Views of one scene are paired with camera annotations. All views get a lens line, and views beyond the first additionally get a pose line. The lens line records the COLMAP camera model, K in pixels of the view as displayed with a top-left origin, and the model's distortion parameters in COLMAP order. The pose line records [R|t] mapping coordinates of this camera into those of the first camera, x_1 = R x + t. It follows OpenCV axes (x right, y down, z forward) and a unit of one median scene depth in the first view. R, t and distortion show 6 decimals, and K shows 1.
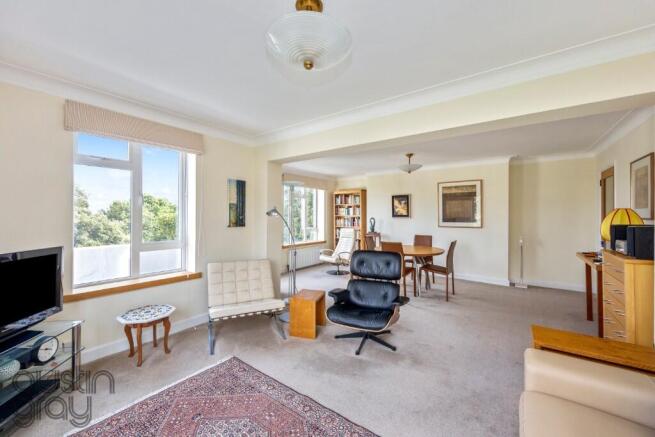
lens RADIAL K [[255.4, 0, 326.4], [0, 255.4, 216.7], [0, 0, 1]] dist [-0.011576, -0.000169]
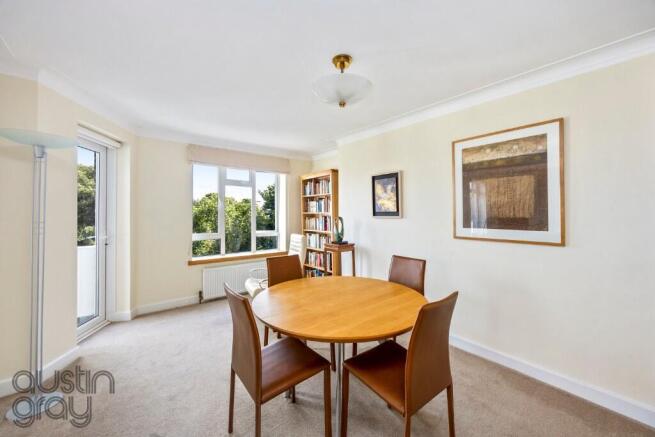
lens RADIAL K [[255.4, 0, 329.0], [0, 255.4, 214.4], [0, 0, 1]] dist [-0.011576, -0.000169]
pose [[0.970695, 0.002316, -0.240305, 0.304440], [-0.001252, 0.999989, 0.004578, -0.003955], [0.240313, -0.004143, 0.970687, 0.462246]]
